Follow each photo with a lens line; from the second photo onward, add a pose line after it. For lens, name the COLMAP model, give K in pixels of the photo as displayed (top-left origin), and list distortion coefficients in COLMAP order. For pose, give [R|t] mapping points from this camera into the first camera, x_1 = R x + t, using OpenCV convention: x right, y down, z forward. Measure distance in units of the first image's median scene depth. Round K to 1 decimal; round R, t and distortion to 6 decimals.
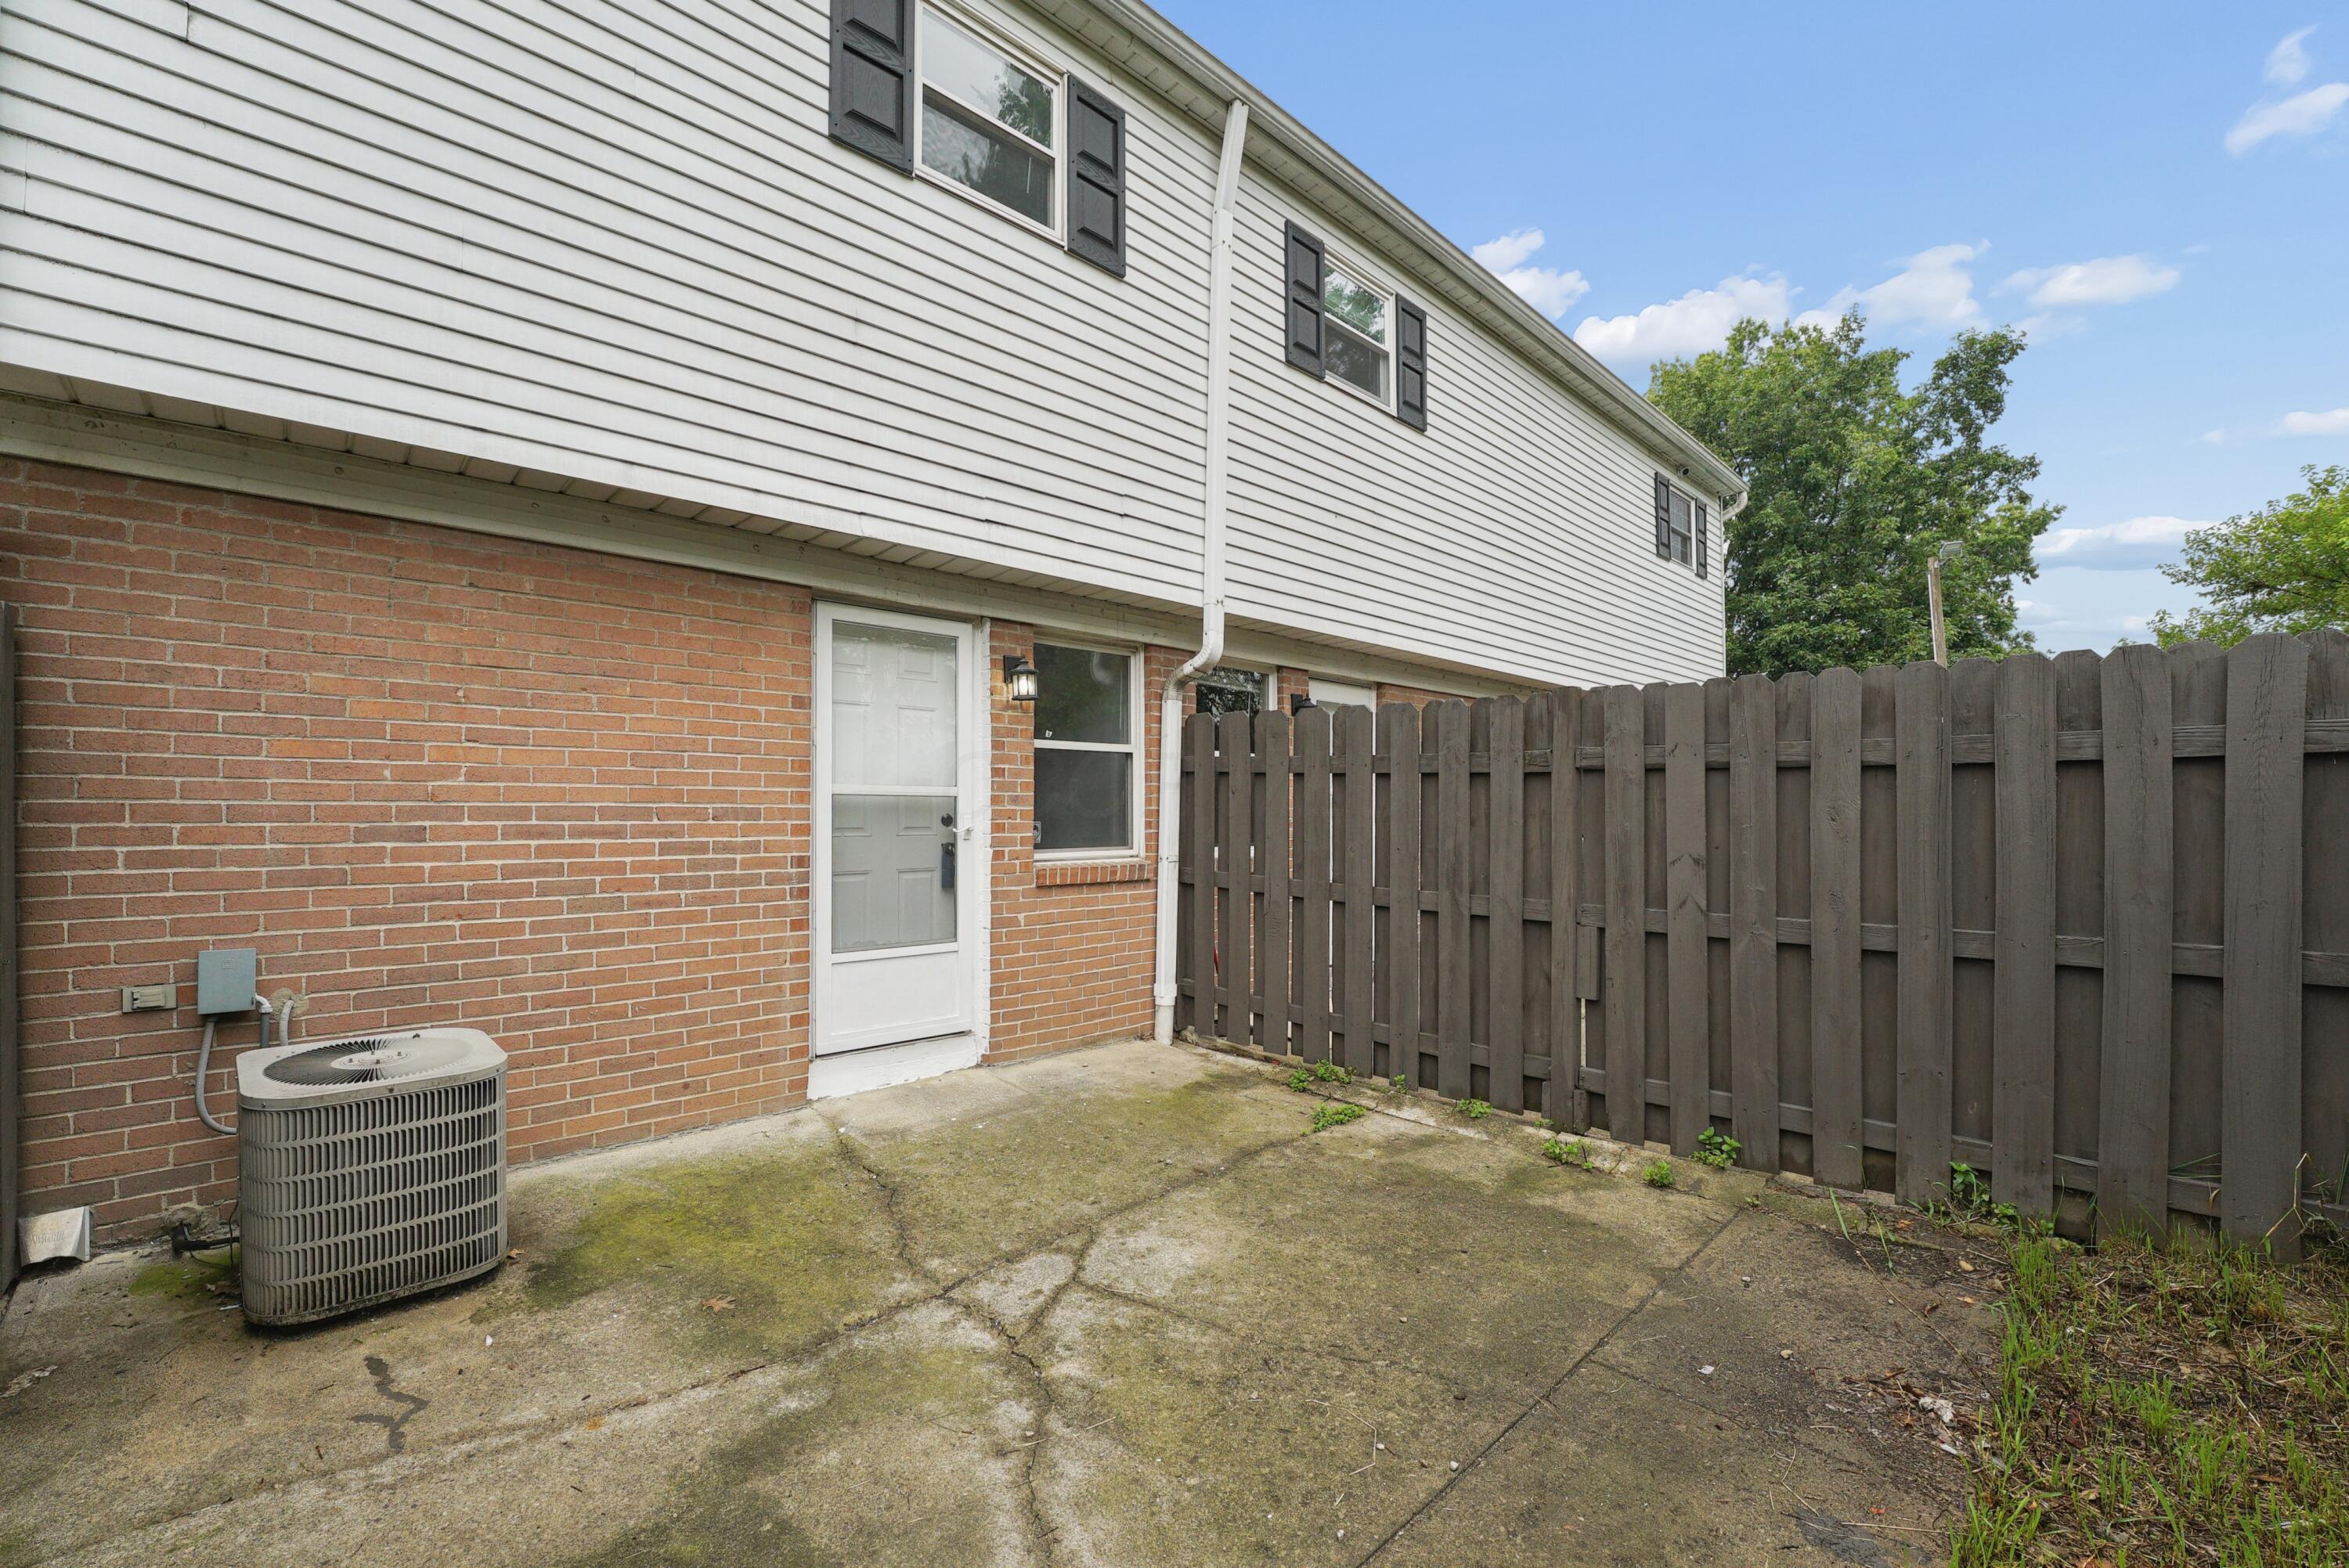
lens RADIAL K [[968.3, 0, 1159.2], [0, 968.3, 799.5], [0, 0, 1]] dist [-0.030346, 0.003054]
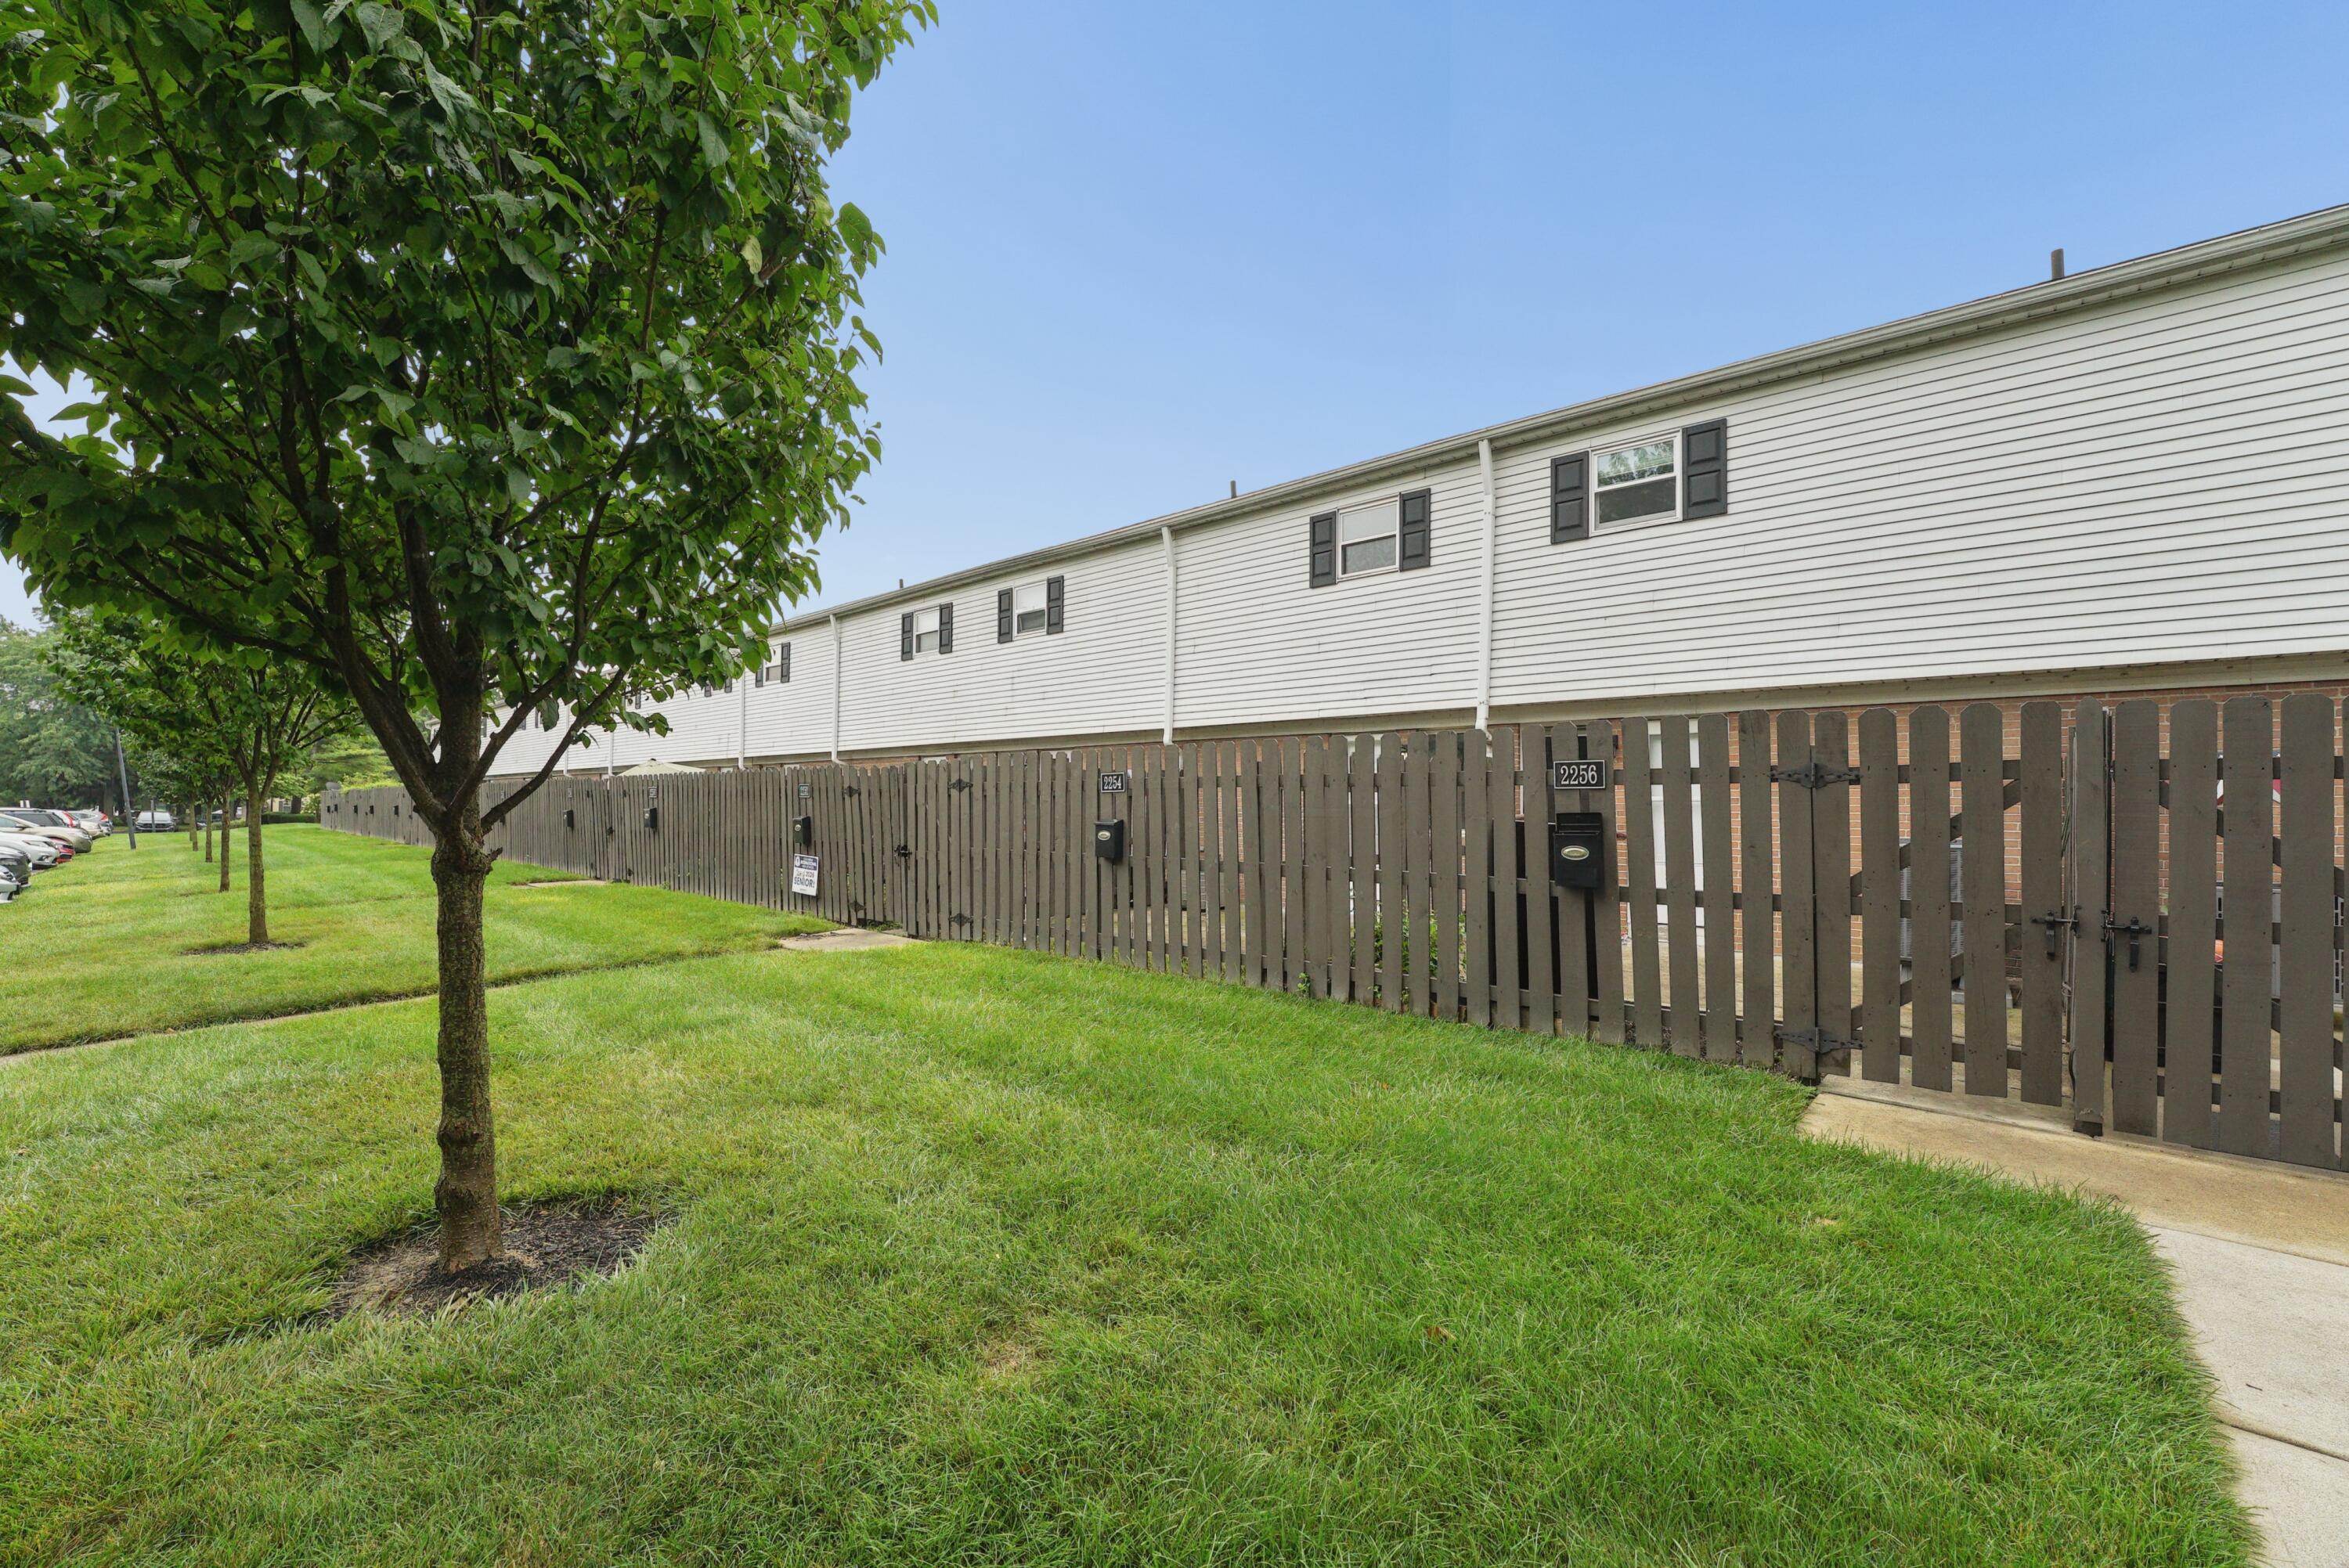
lens RADIAL K [[968.3, 0, 1187.1], [0, 968.3, 788.7], [0, 0, 1]] dist [-0.030346, 0.003054]
pose [[0.084877, -0.021764, -0.996154, 1.514528], [-0.000516, 0.999760, -0.021887, 0.005256], [0.996391, 0.002371, 0.084846, 0.200231]]
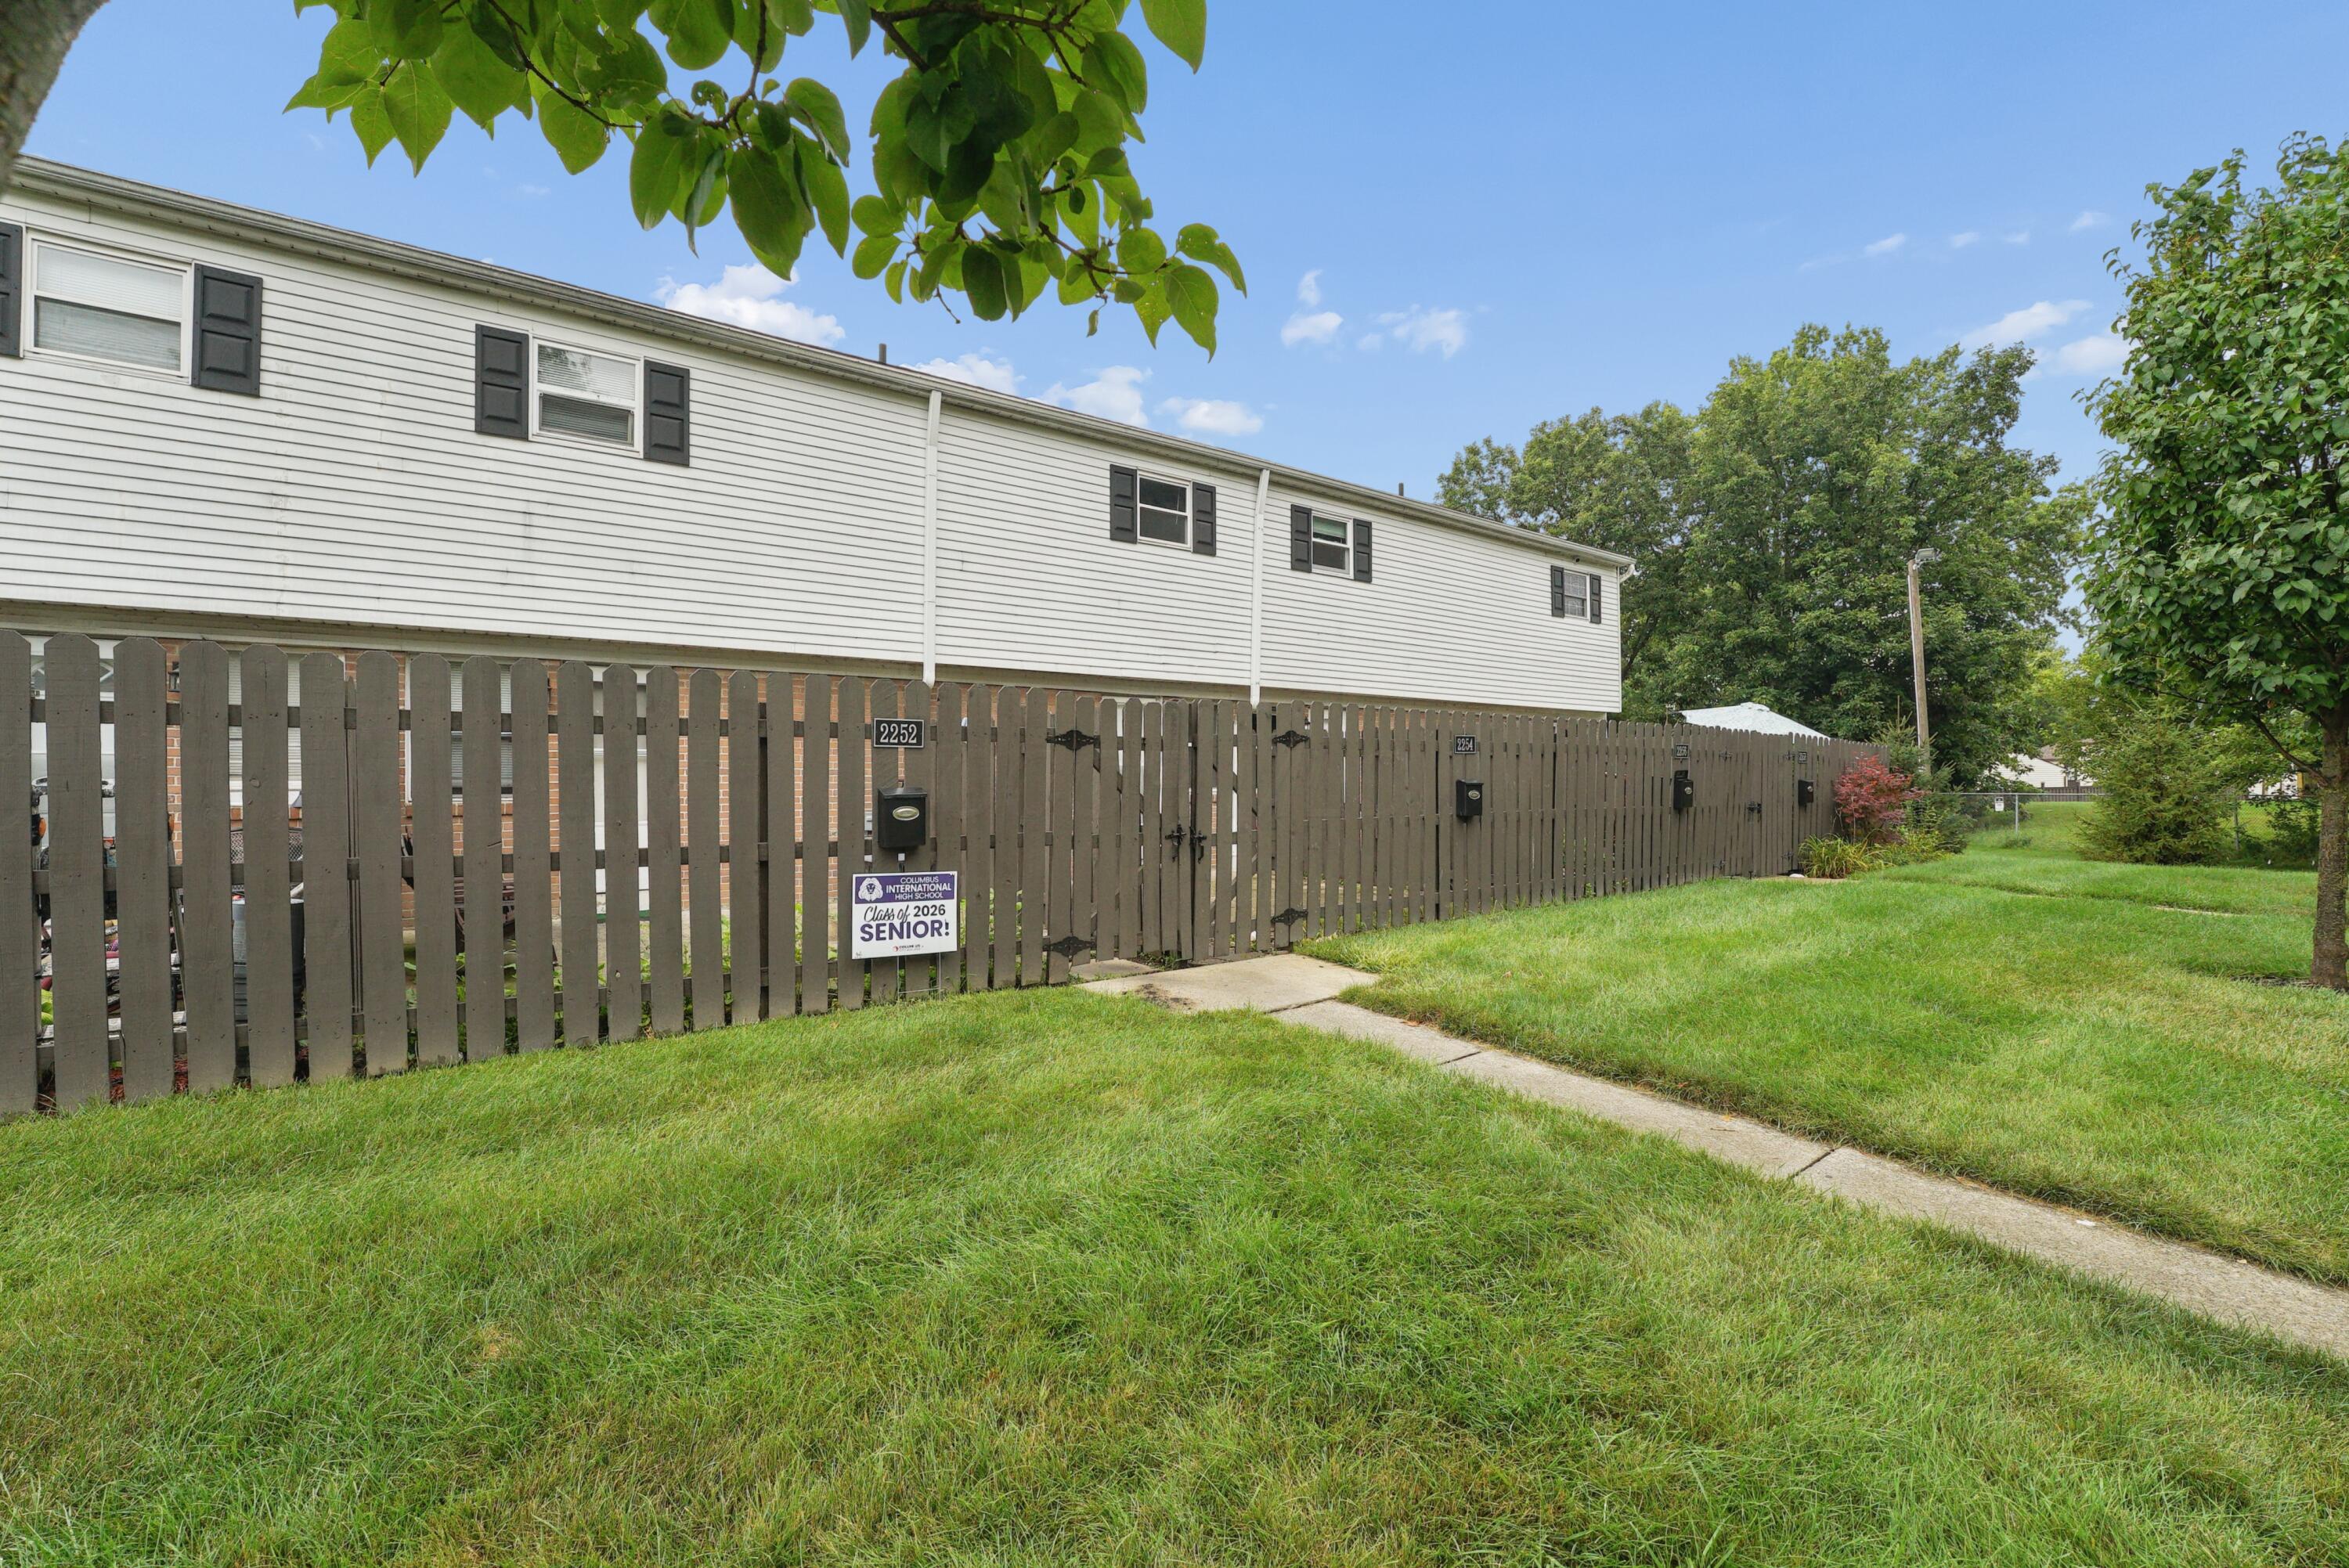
lens RADIAL K [[968.3, 0, 1199.3], [0, 968.3, 785.8], [0, 0, 1]] dist [-0.030346, 0.003054]
pose [[0.995843, 0.001115, -0.091077, 0.108833], [0.001179, 0.999683, 0.025131, -0.009510], [0.091076, -0.025134, 0.995527, -1.091931]]
